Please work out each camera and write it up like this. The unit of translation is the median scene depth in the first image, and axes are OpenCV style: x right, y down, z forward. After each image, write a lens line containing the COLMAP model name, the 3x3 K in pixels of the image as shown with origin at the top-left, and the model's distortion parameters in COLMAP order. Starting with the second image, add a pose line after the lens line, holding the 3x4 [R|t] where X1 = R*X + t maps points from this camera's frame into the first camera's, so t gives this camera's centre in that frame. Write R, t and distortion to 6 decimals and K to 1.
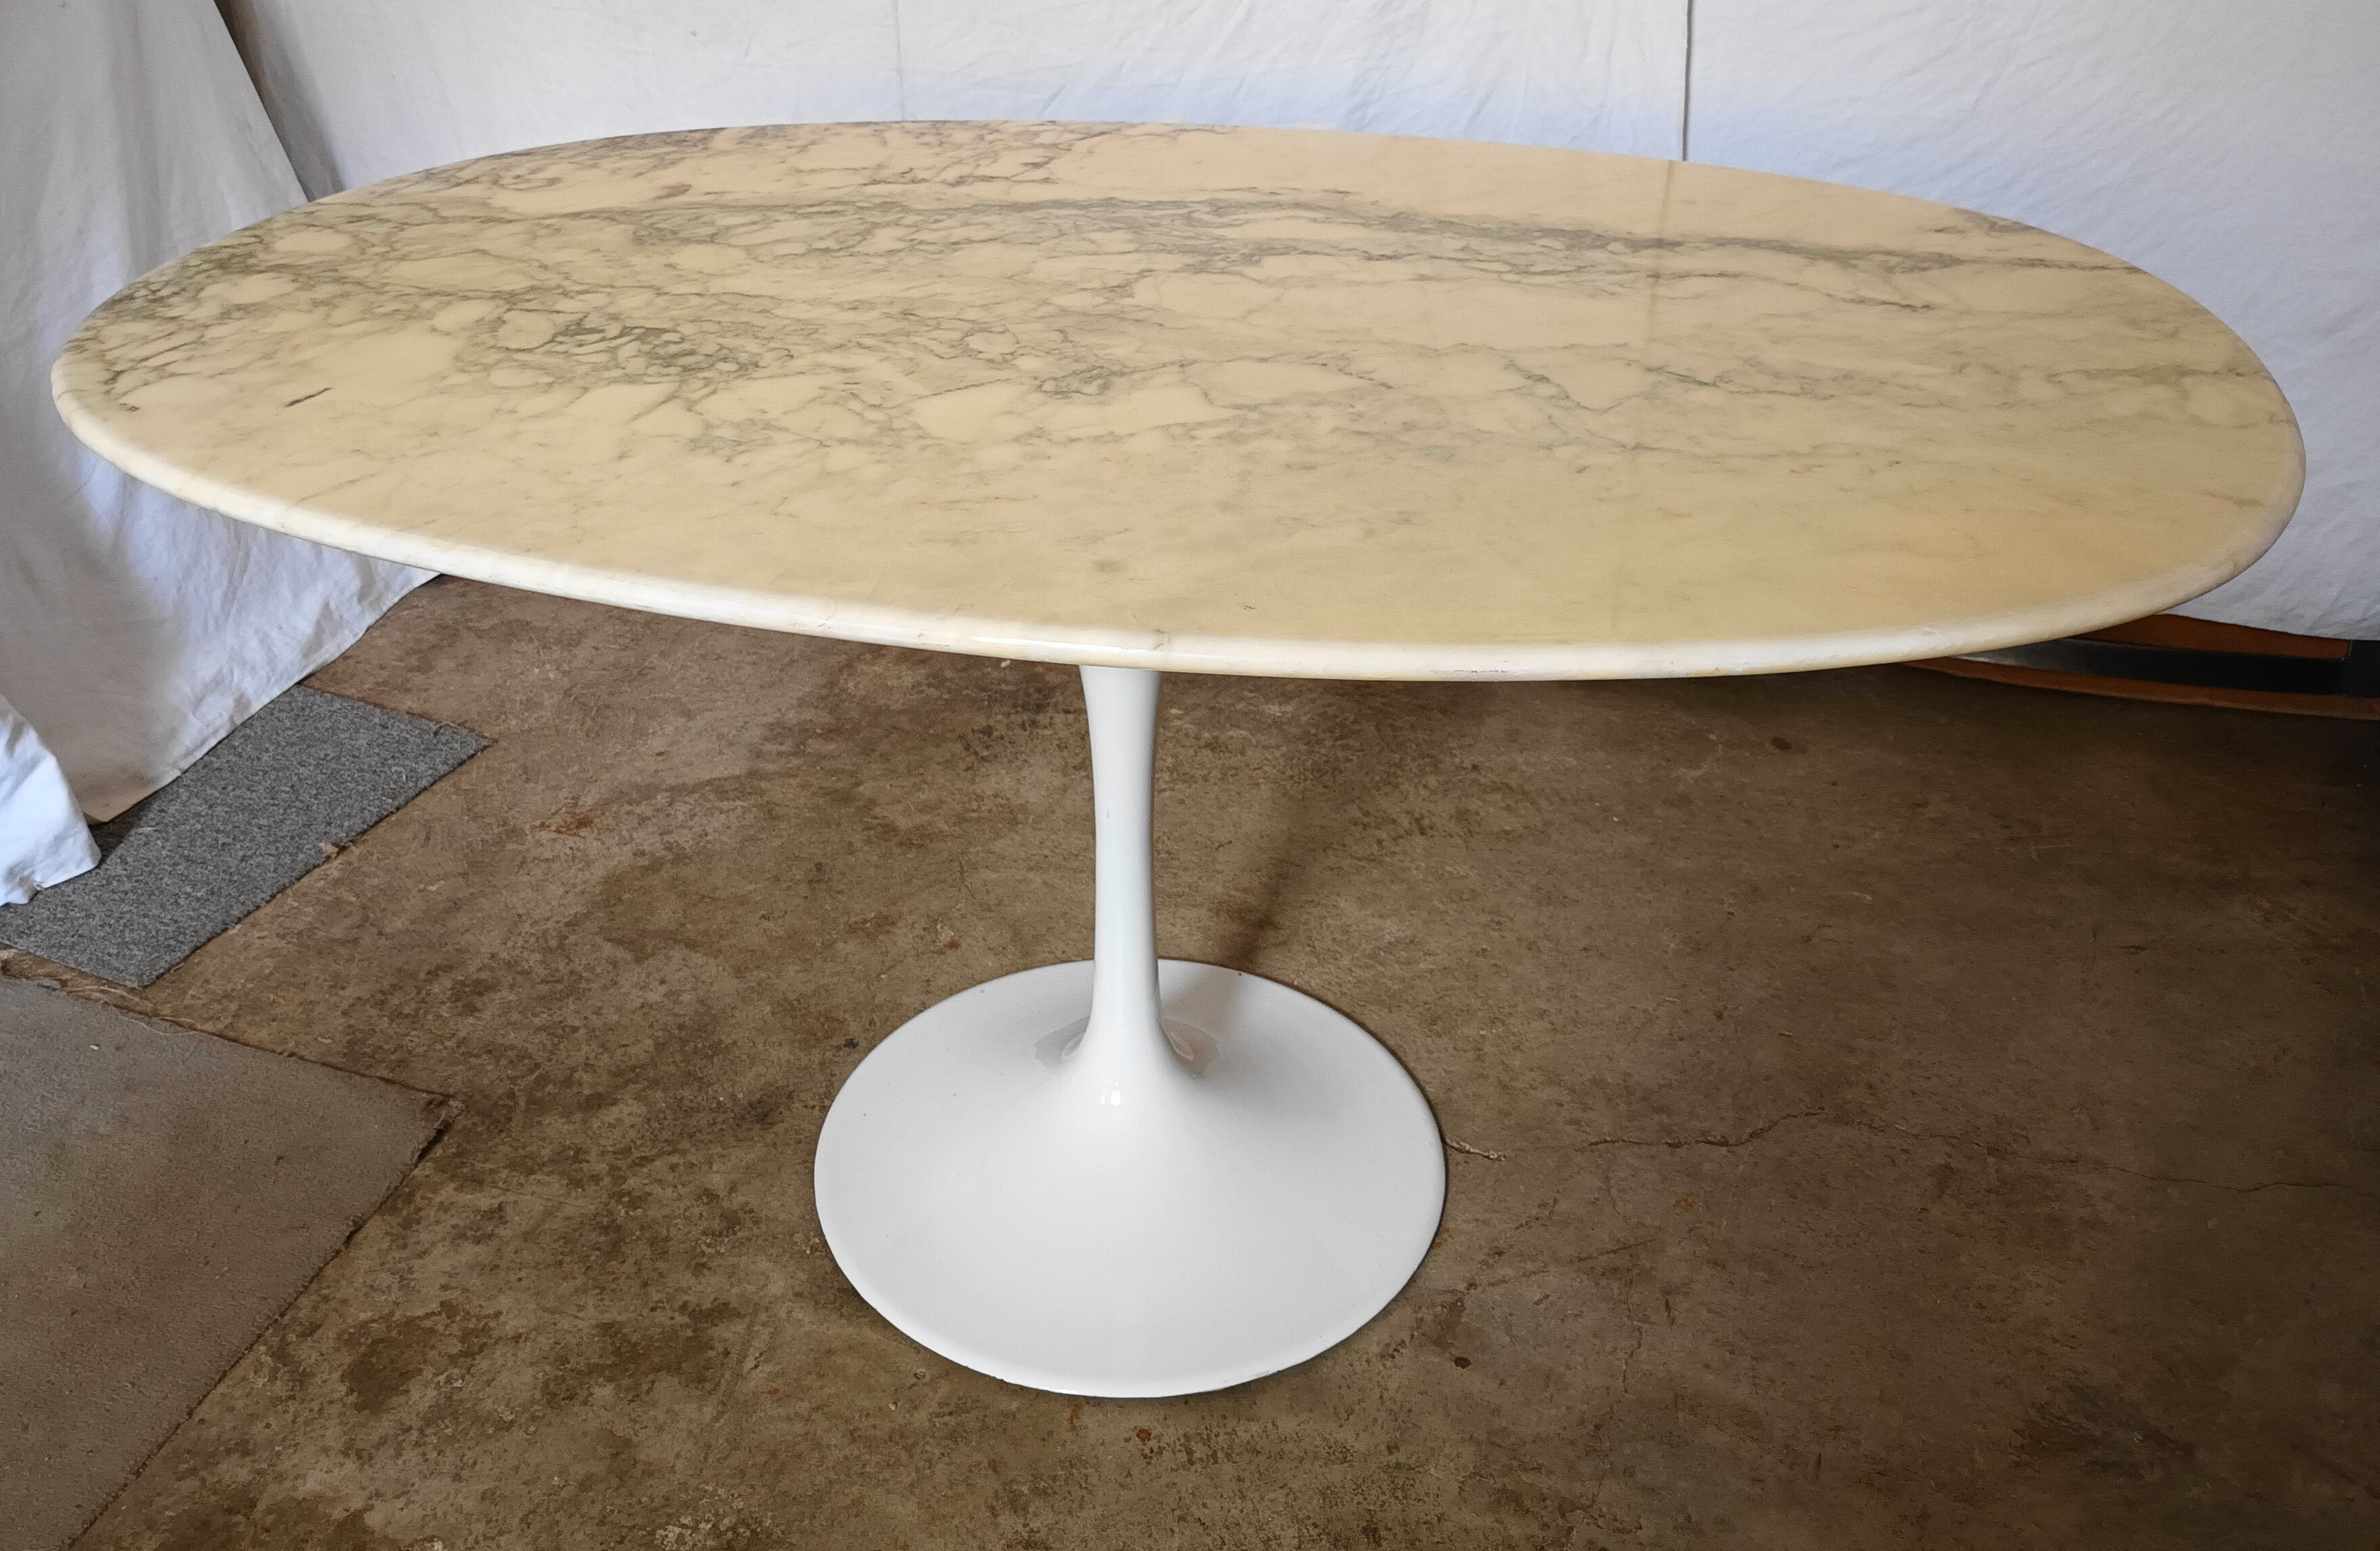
lens RADIAL K [[2014.1, 0, 1093.5], [0, 2014.1, 531.5], [0, 0, 1]] dist [0.017231, -0.010713]
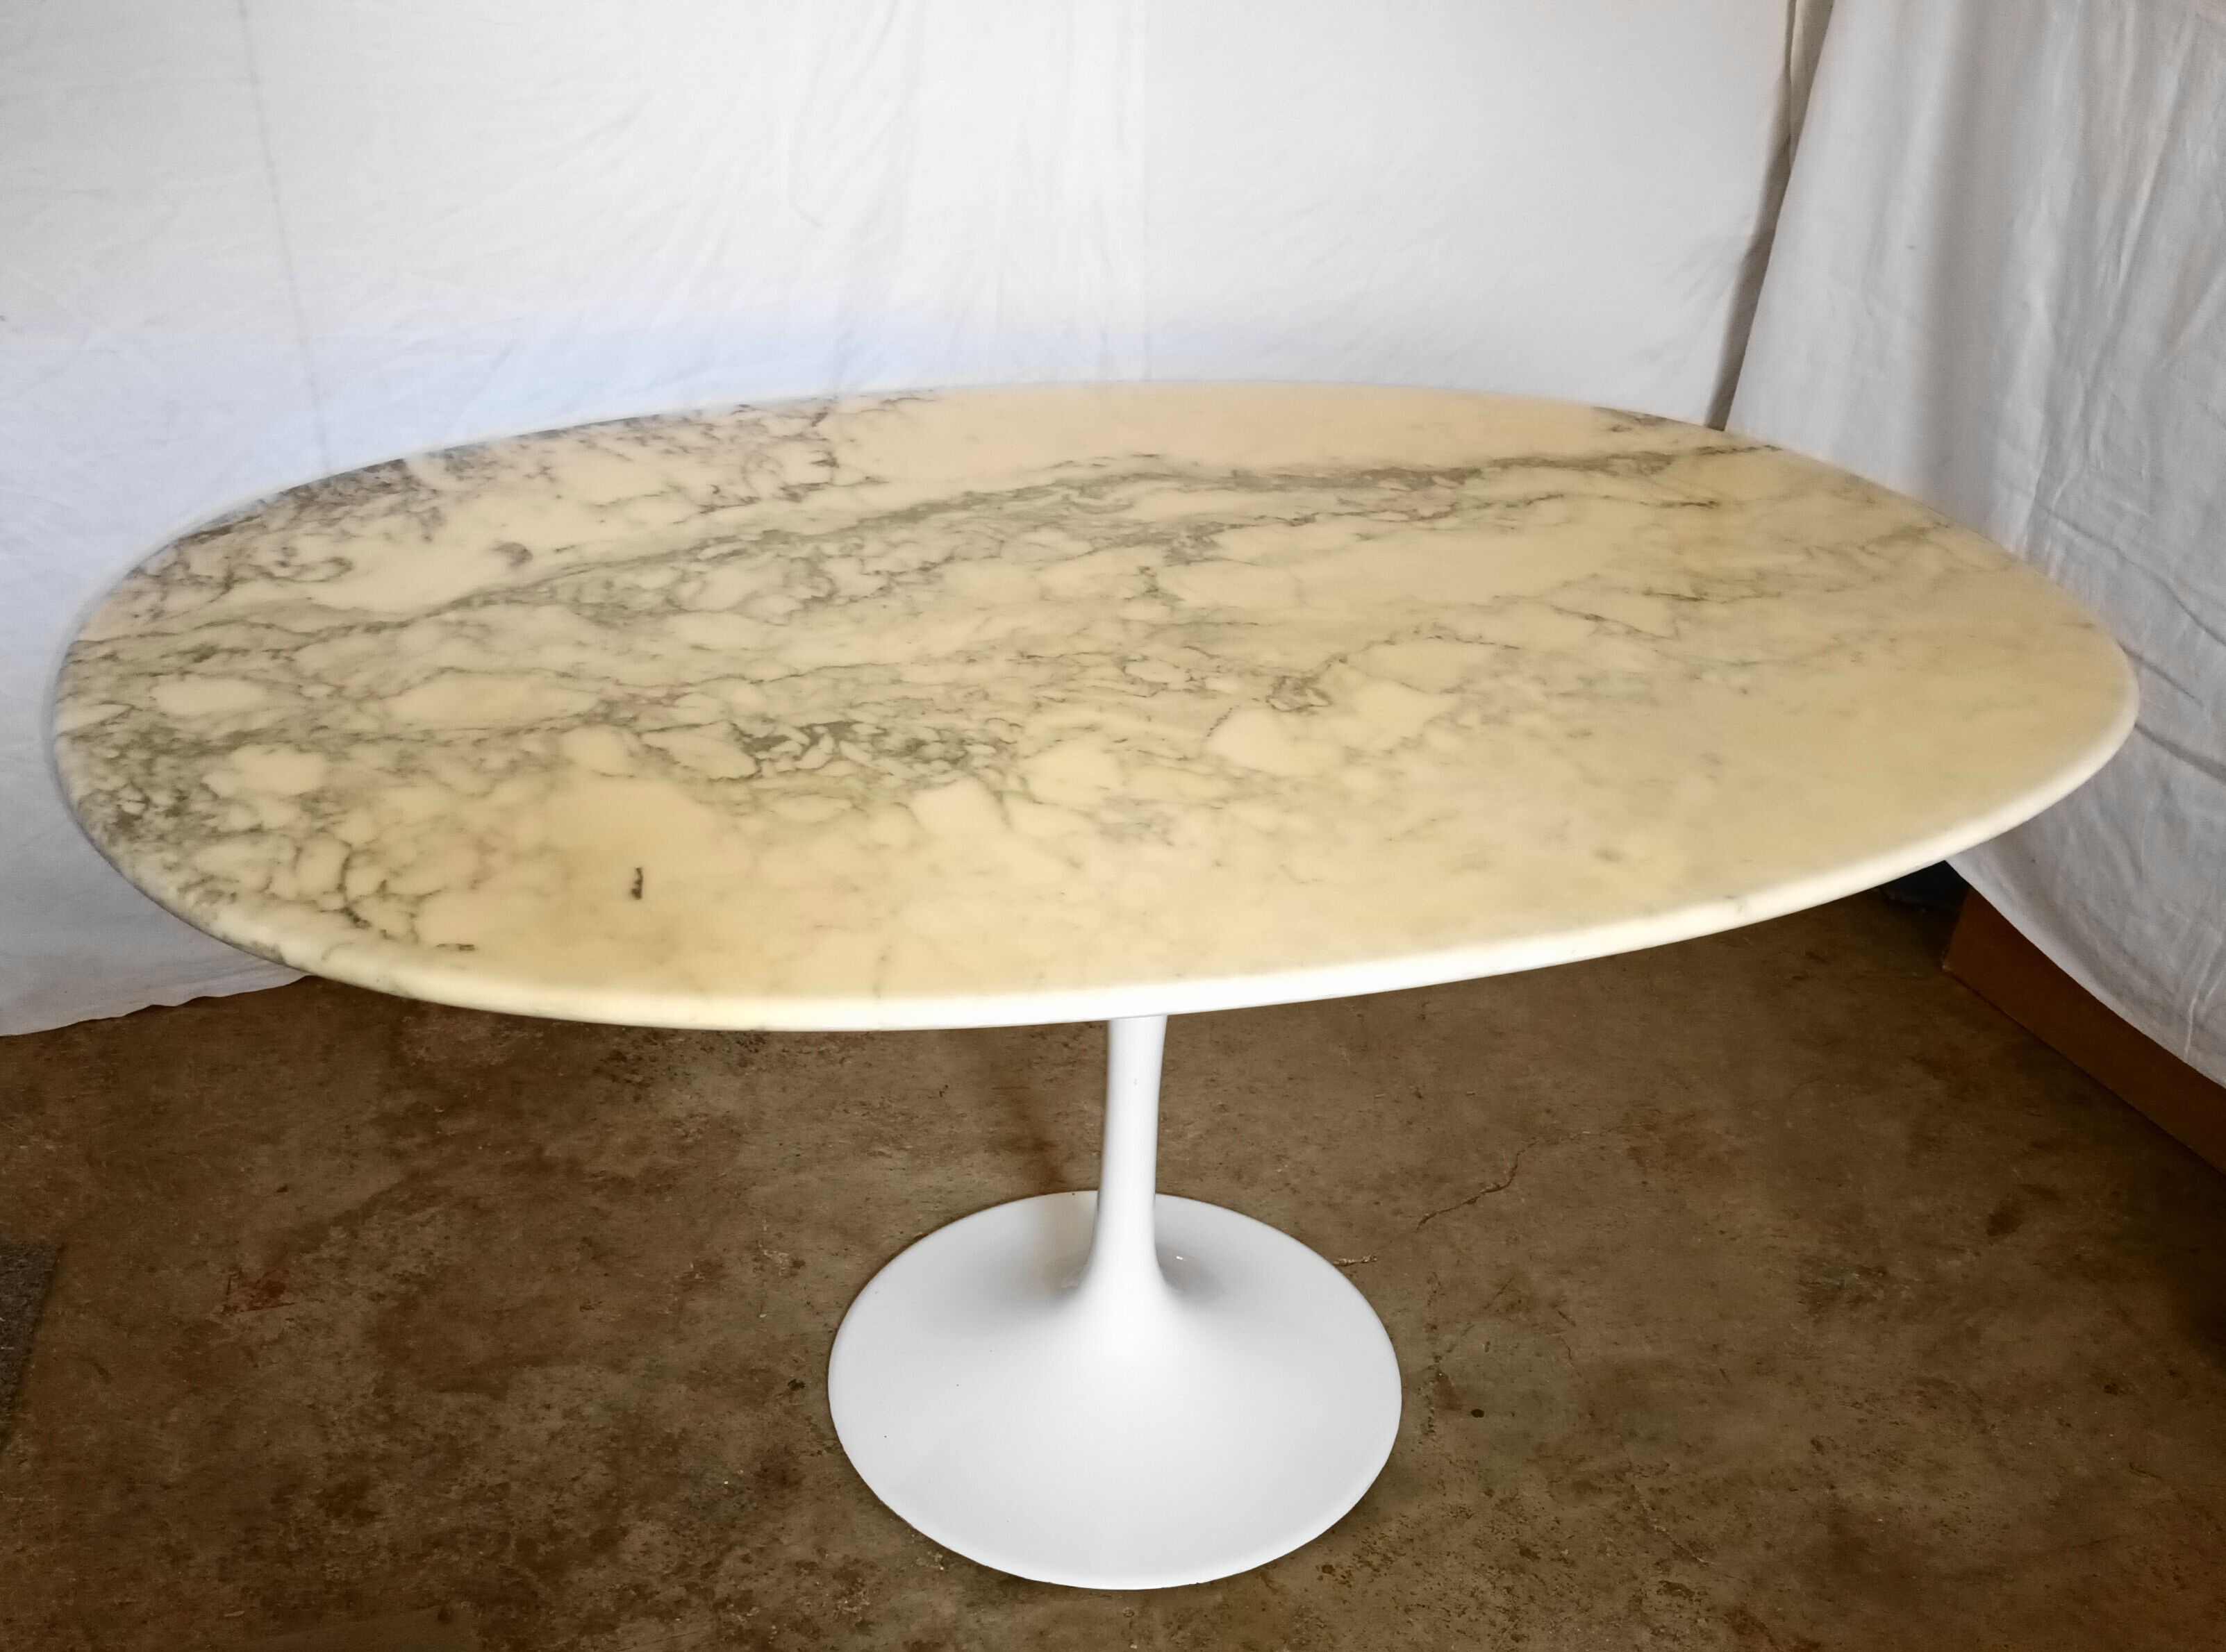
lens RADIAL K [[2053.8, 0, 1167.4], [0, 2053.8, 1036.9], [0, 0, 1]] dist [0.016419, 0.000000]
pose [[0.794043, -0.284826, 0.537001, -0.506267], [0.184498, 0.954680, 0.233554, -0.121514], [-0.579186, -0.086376, 0.810606, 0.093822]]
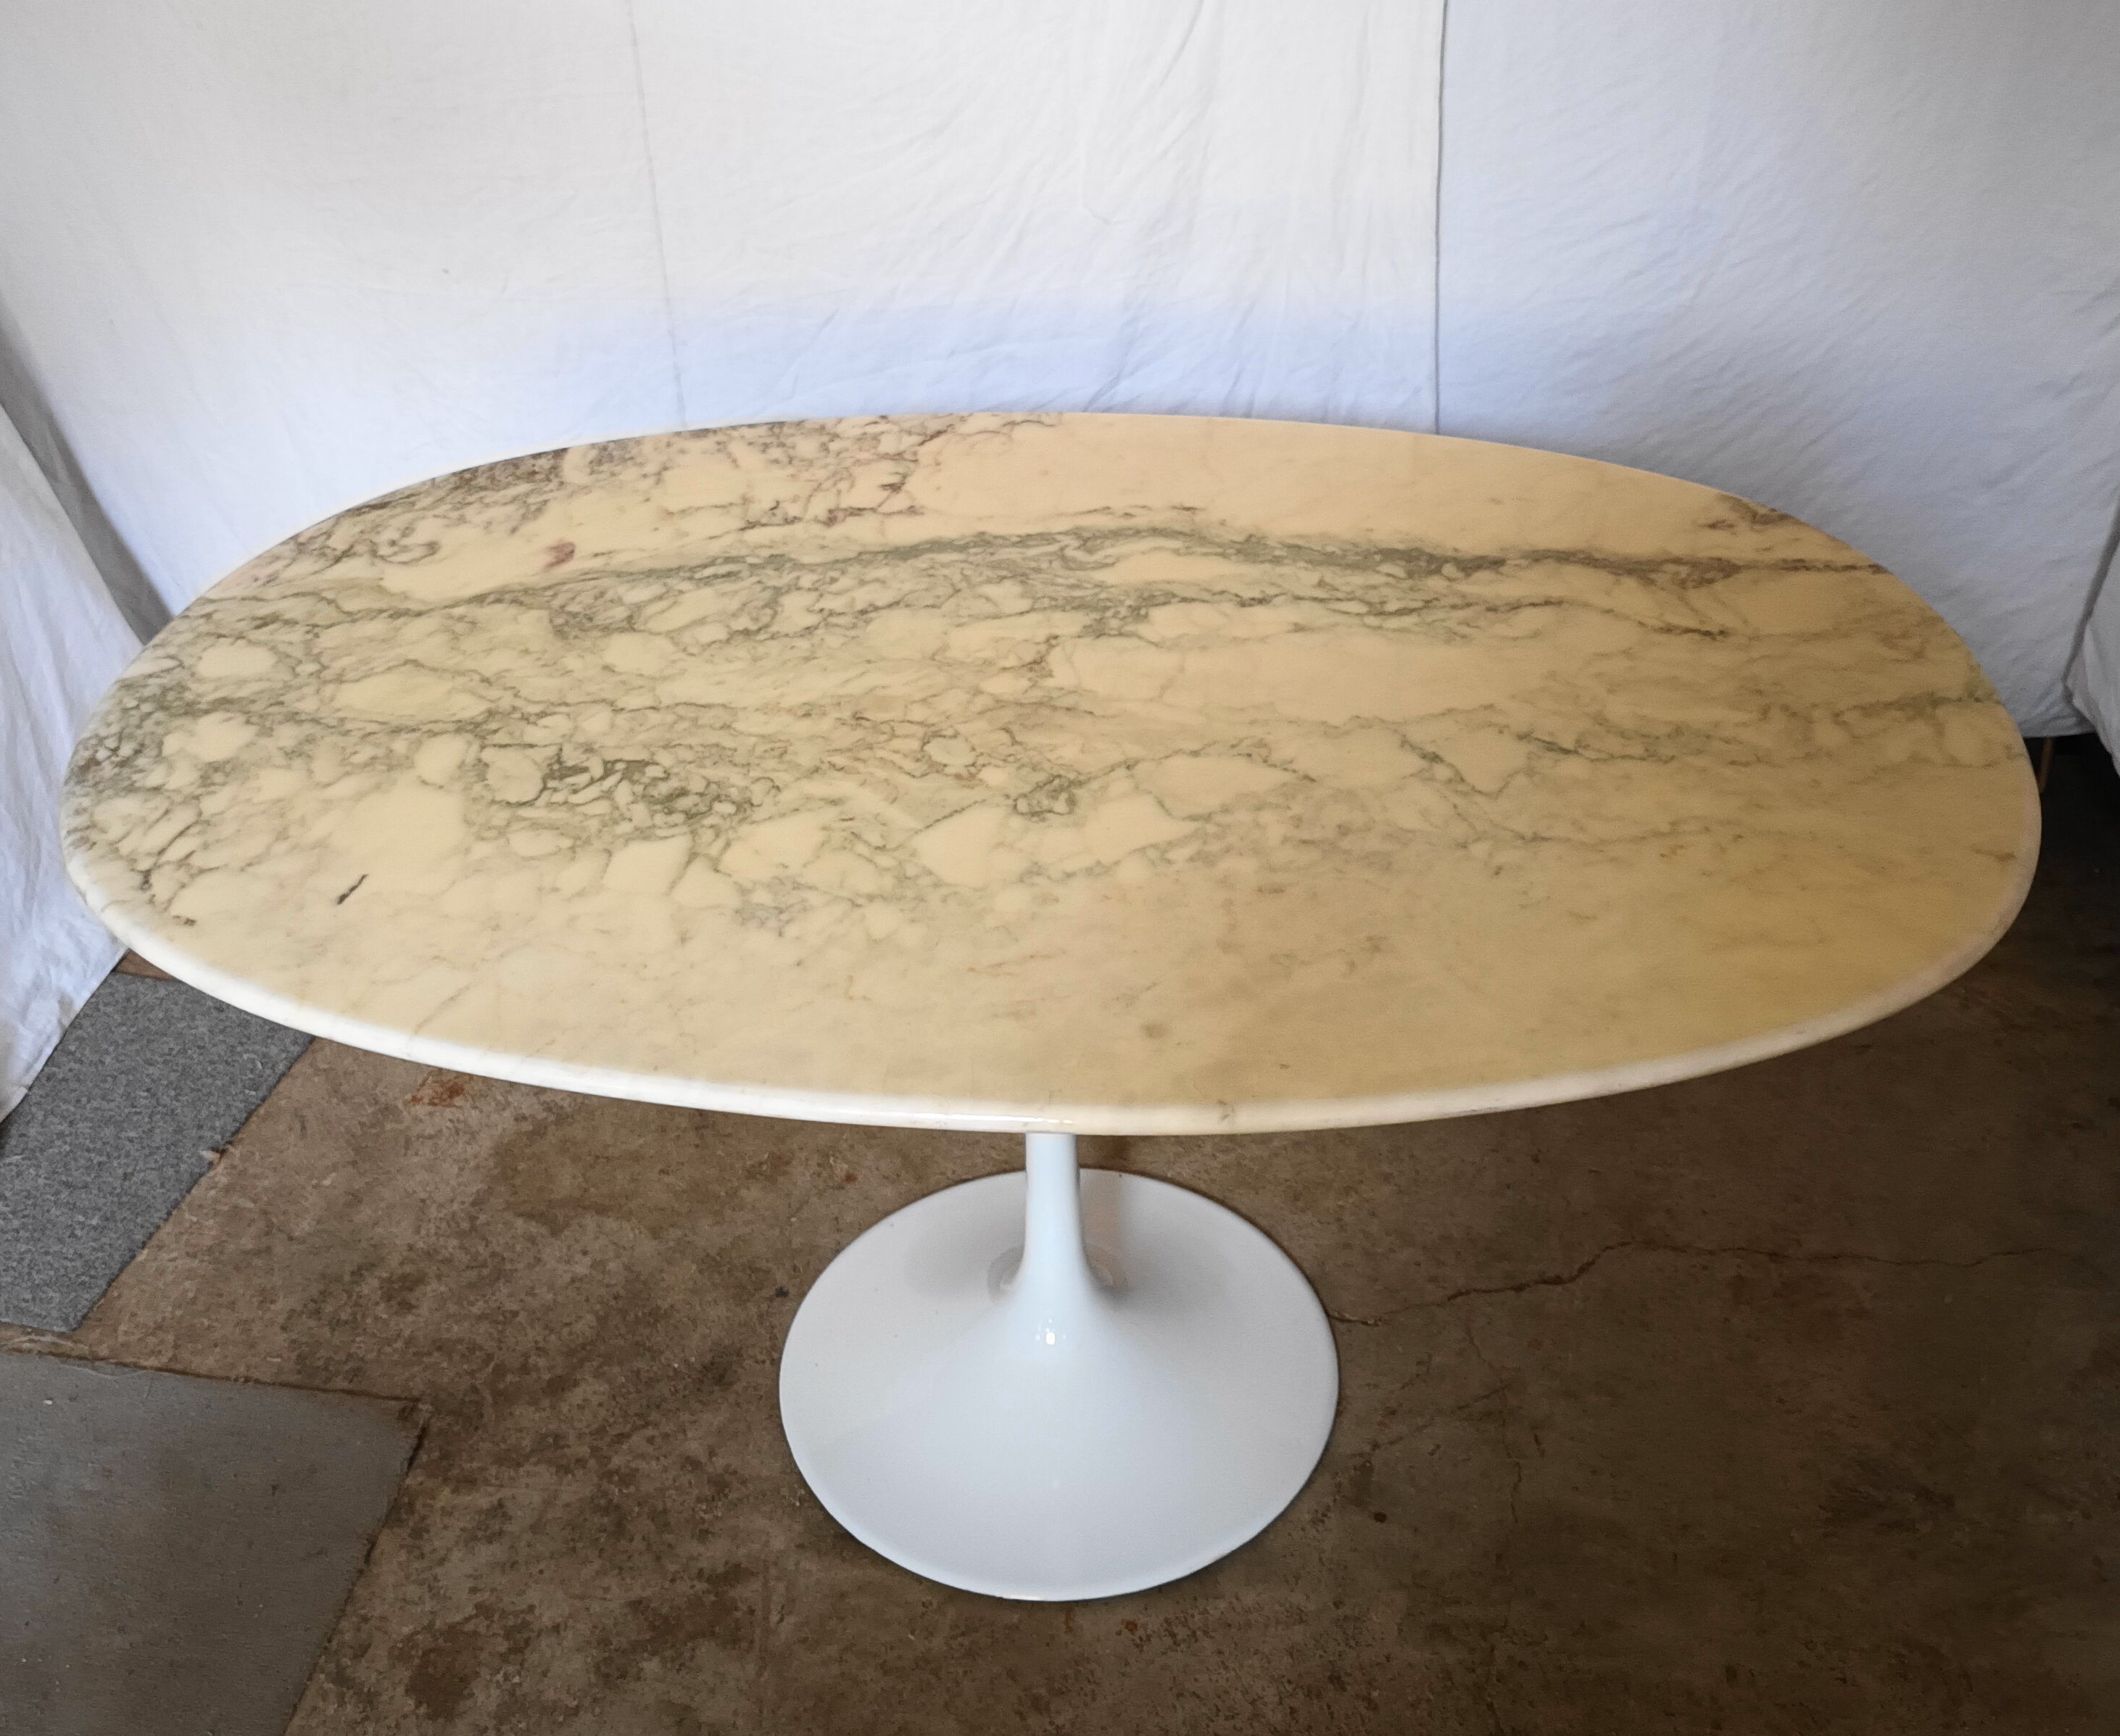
lens RADIAL K [[2142.6, 0, 1058.3], [0, 2142.6, 730.3], [0, 0, 1]] dist [0.013997, 0.000000]
pose [[0.982275, -0.100699, 0.158102, -0.135631], [0.082129, 0.989383, 0.119904, -0.184870], [-0.168498, -0.104794, 0.980116, -0.134459]]
